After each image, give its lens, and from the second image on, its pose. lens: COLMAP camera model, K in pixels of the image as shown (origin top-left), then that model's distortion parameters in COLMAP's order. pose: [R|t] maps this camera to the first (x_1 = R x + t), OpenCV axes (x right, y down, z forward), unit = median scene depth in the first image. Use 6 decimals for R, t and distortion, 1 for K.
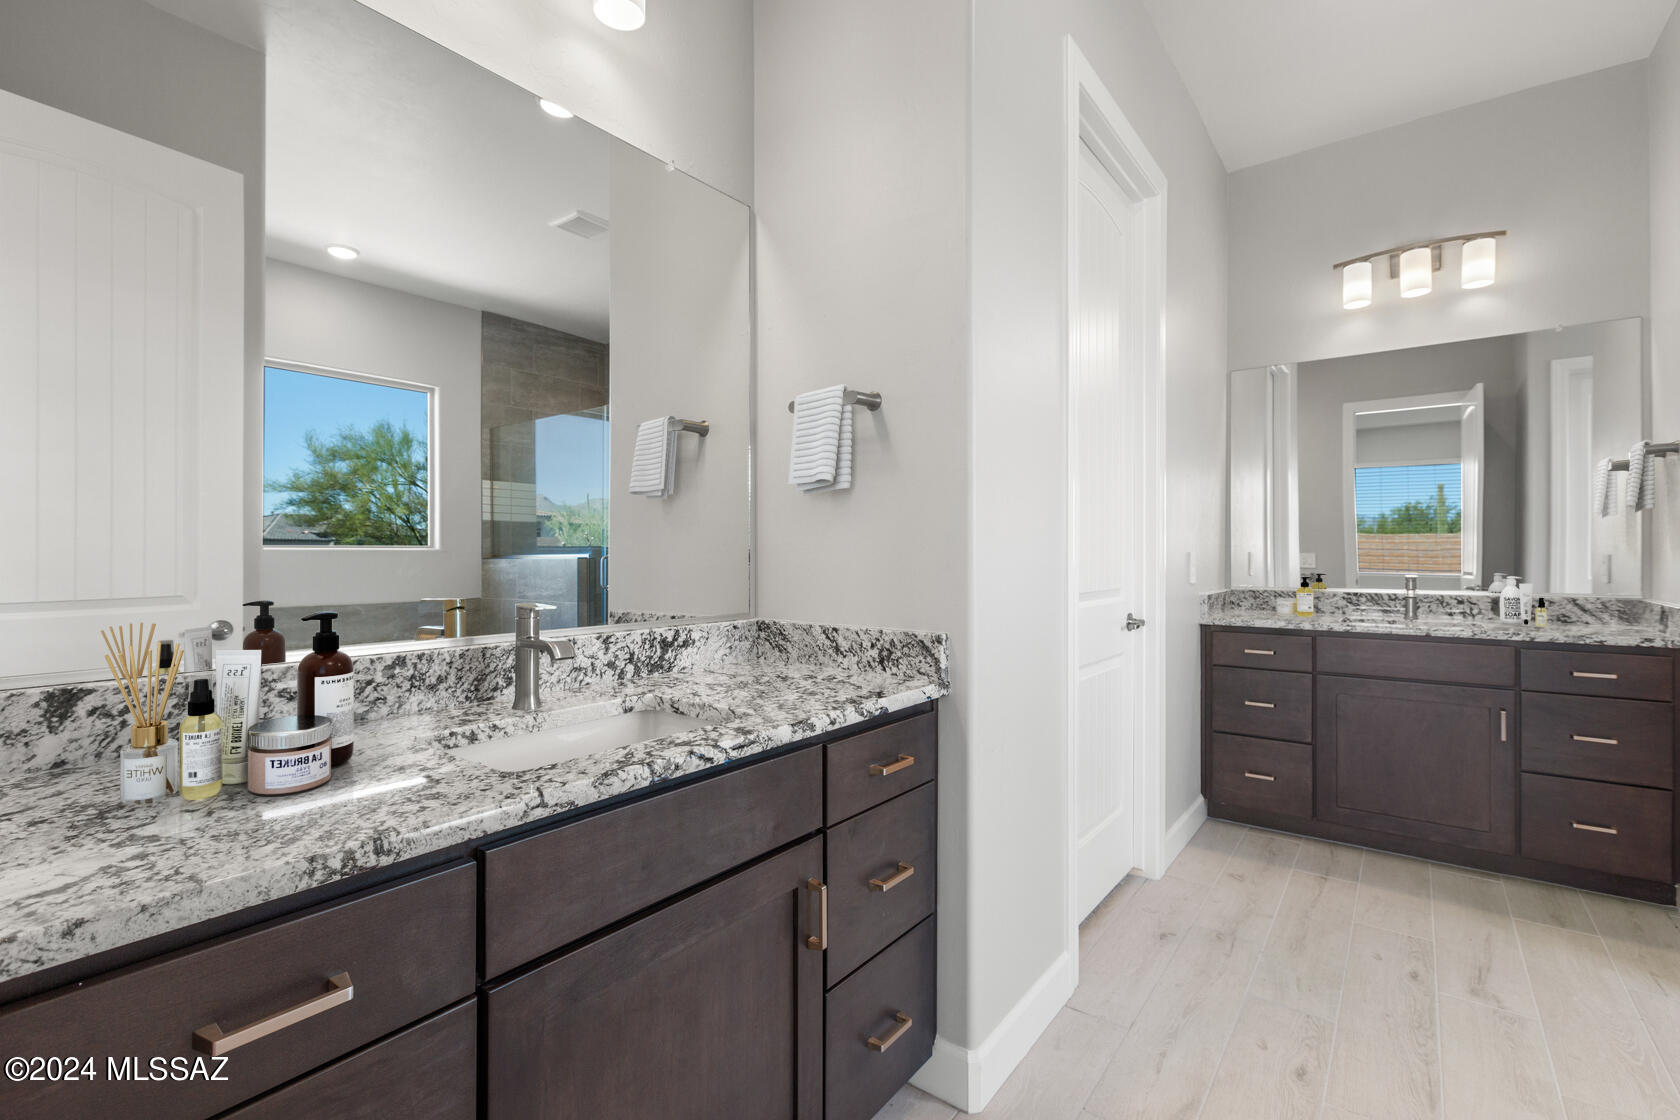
lens RADIAL K [[760.1, 0, 834.5], [0, 760.1, 554.6], [0, 0, 1]] dist [0.002340, -0.001871]
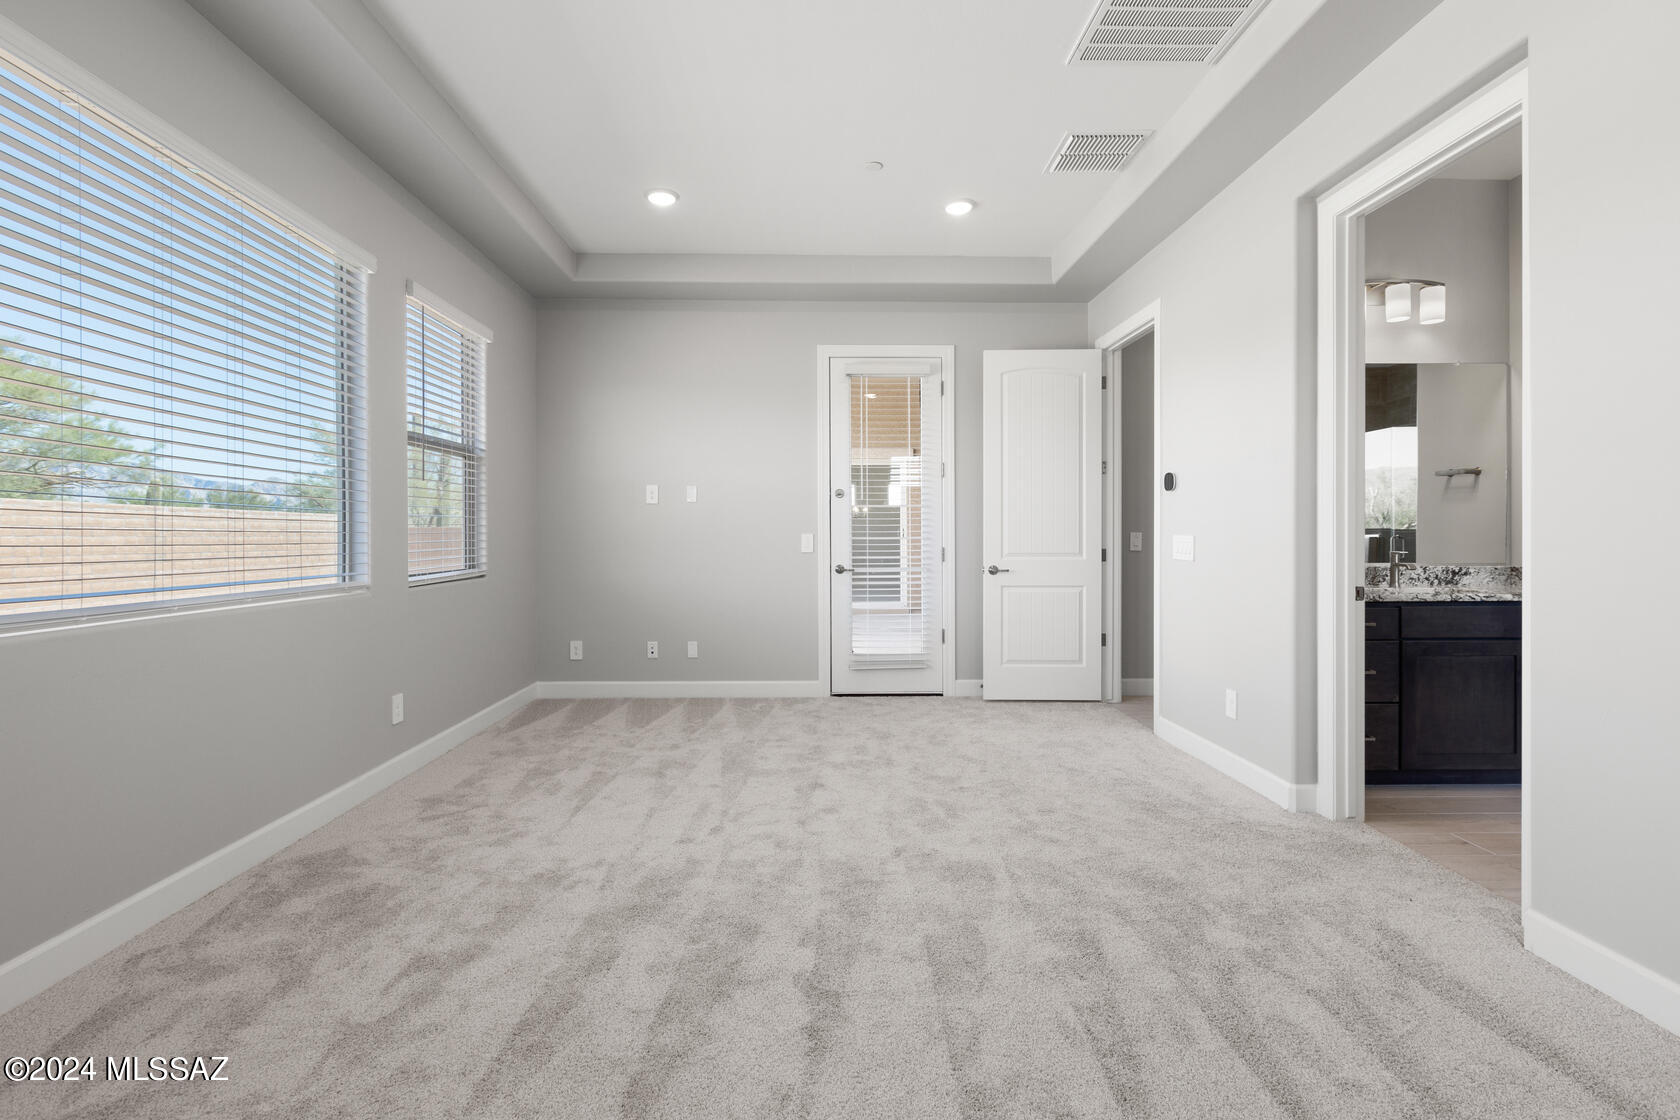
lens RADIAL K [[760.1, 0, 828.7], [0, 760.1, 547.9], [0, 0, 1]] dist [0.002340, -0.001871]
pose [[0.621882, 0.002852, -0.783106, 0.417097], [0.008705, 0.999906, 0.010554, 0.000079], [0.783063, -0.013381, 0.621799, -1.980725]]
